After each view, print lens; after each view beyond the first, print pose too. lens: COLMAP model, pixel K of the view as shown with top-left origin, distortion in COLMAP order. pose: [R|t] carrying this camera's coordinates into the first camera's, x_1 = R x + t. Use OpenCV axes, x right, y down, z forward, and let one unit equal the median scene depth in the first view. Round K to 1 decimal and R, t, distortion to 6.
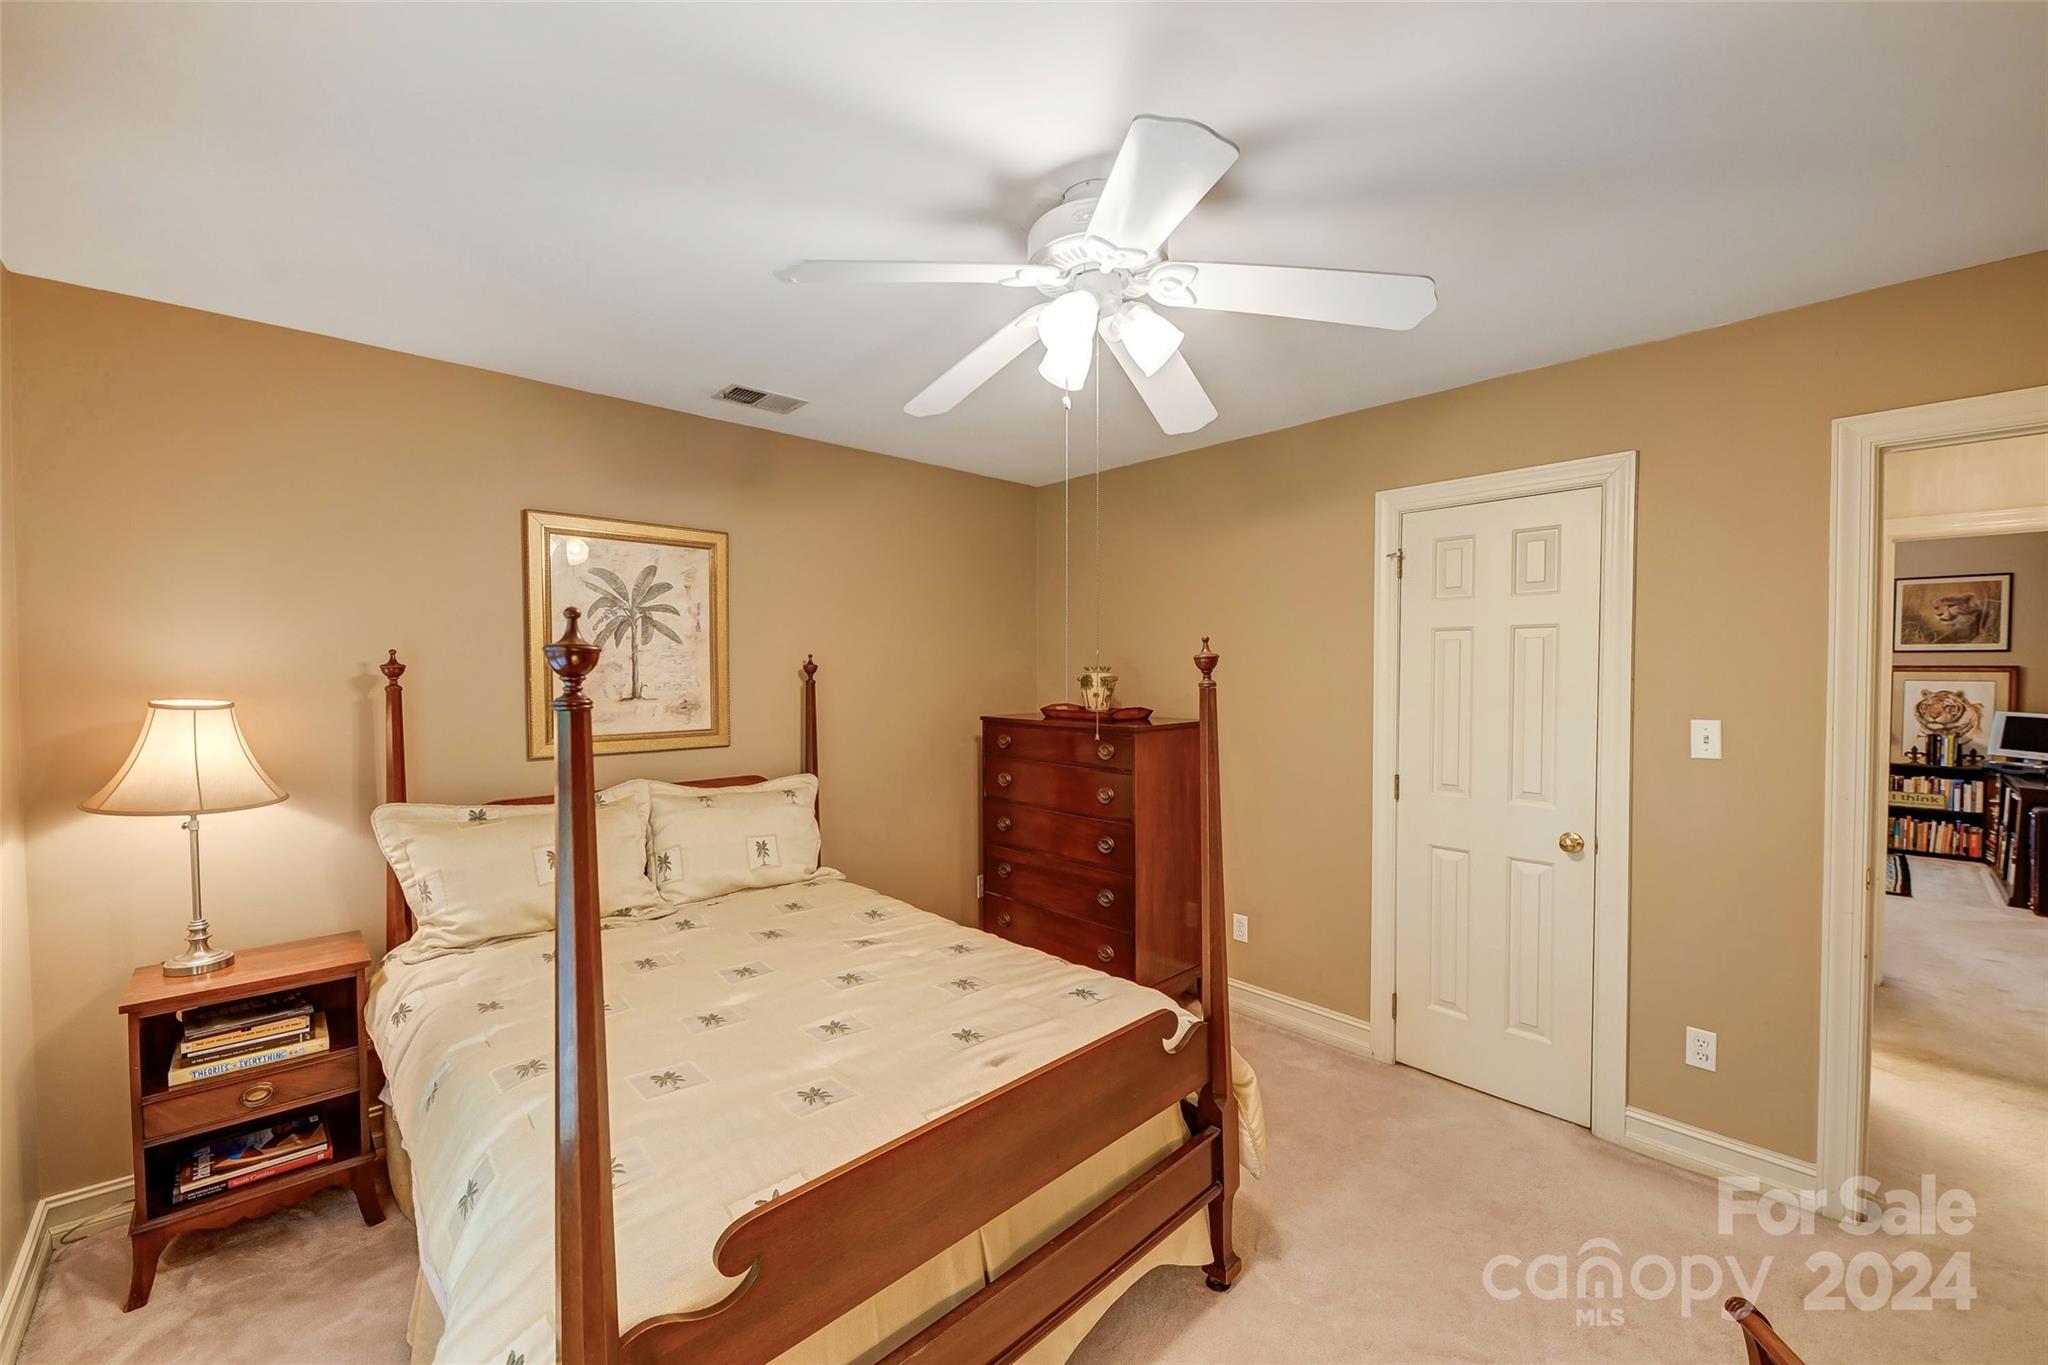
lens RADIAL K [[814.7, 0, 1029.4], [0, 814.7, 690.7], [0, 0, 1]] dist [0.014954, -0.010156]
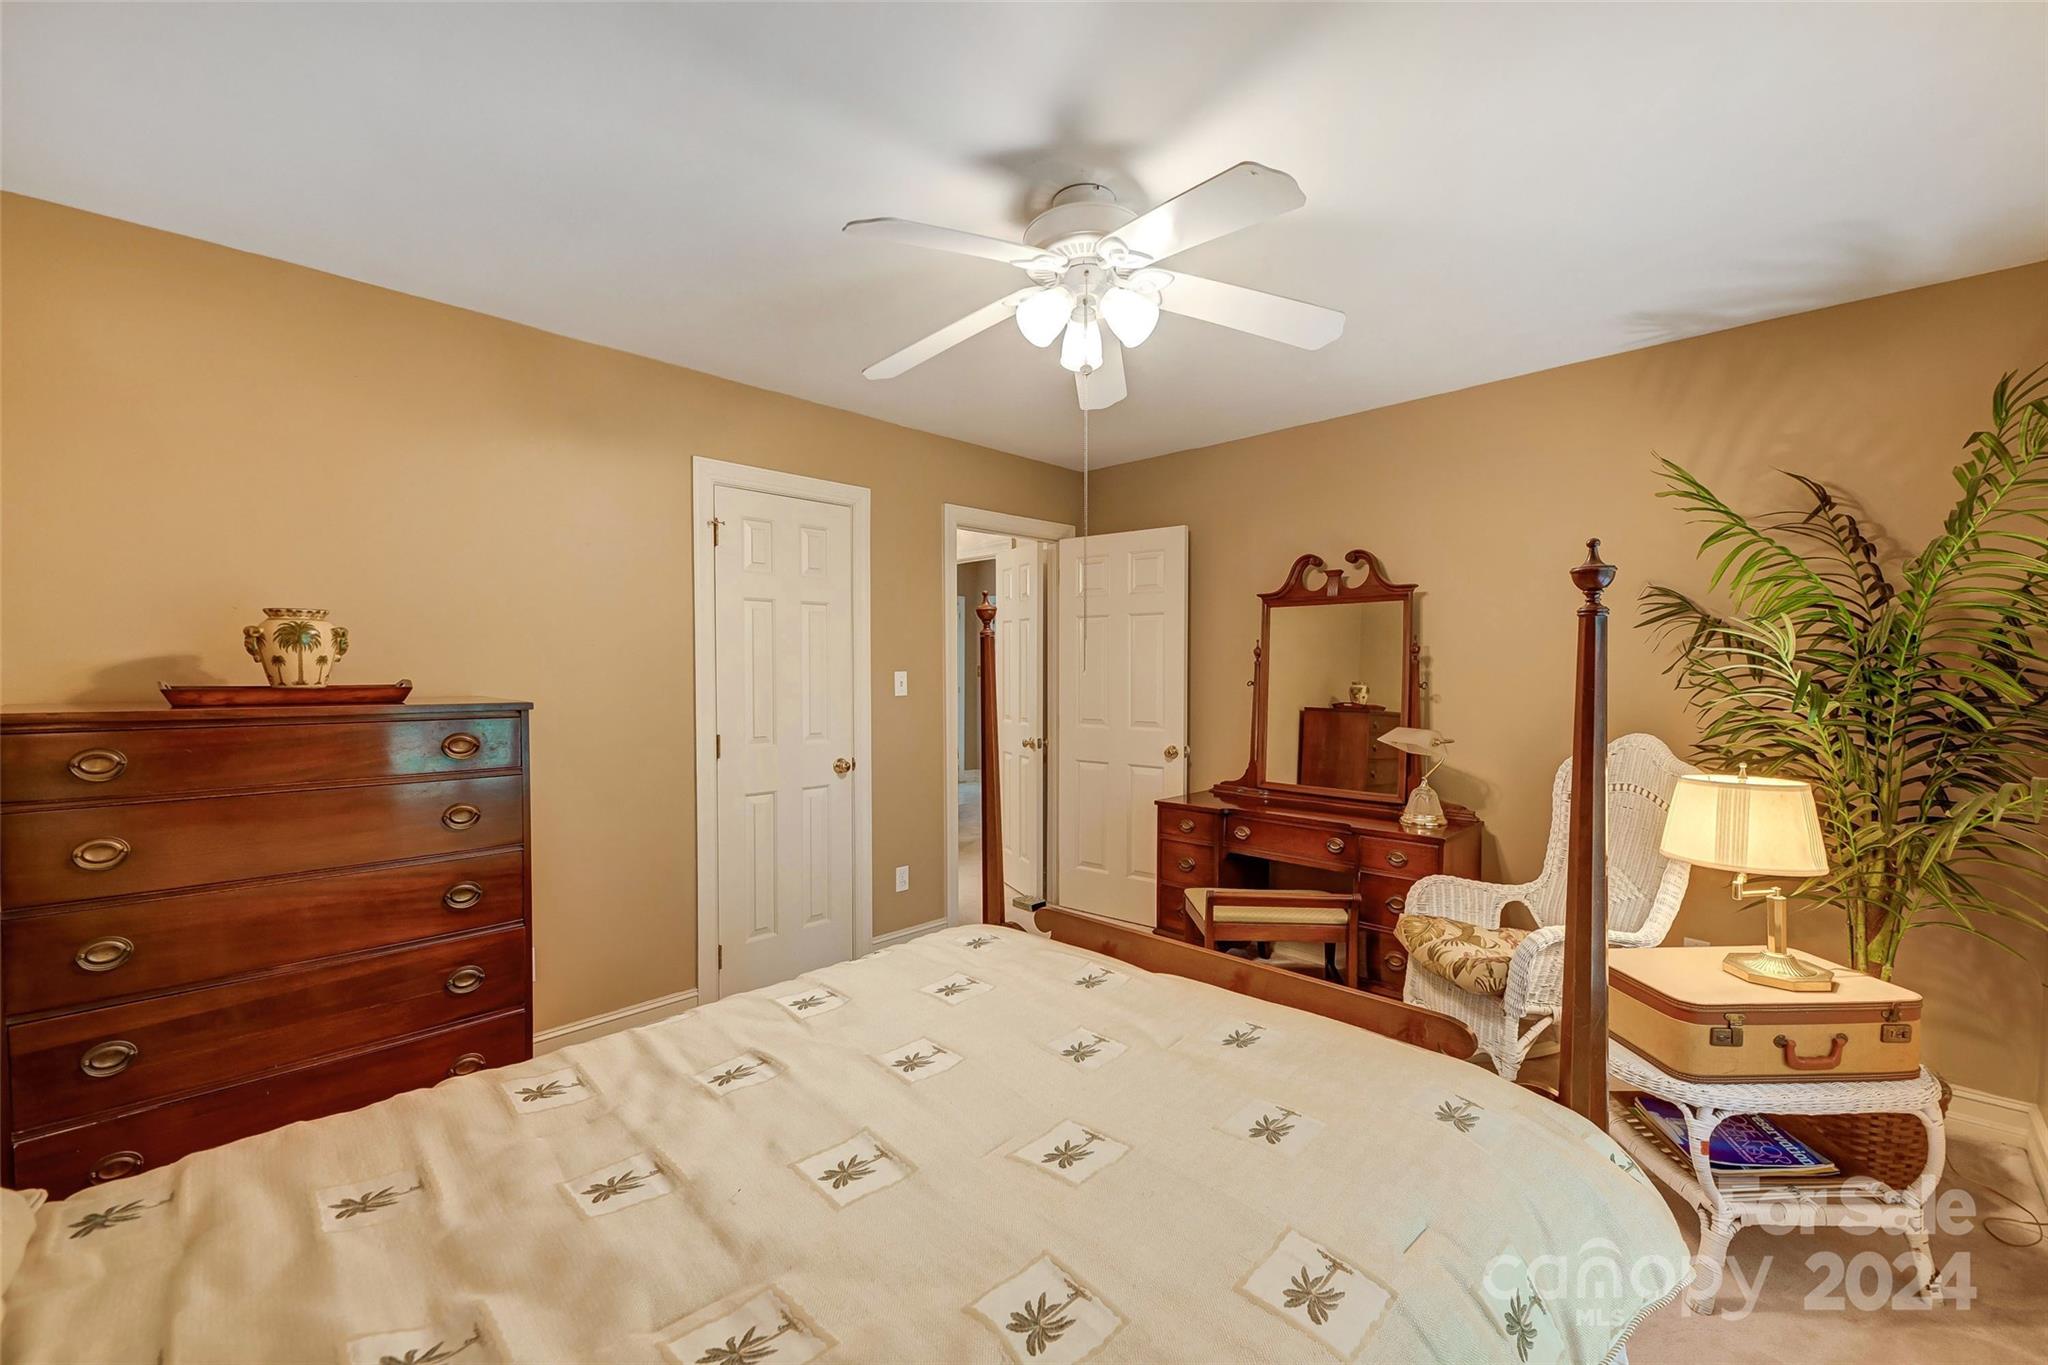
lens RADIAL K [[814.7, 0, 1029.4], [0, 814.7, 690.7], [0, 0, 1]] dist [0.014954, -0.010156]
pose [[-0.043315, -0.028804, 0.998646, -0.620047], [0.022269, 0.999308, 0.029789, 0.025263], [-0.998813, 0.023530, -0.042643, 0.656876]]
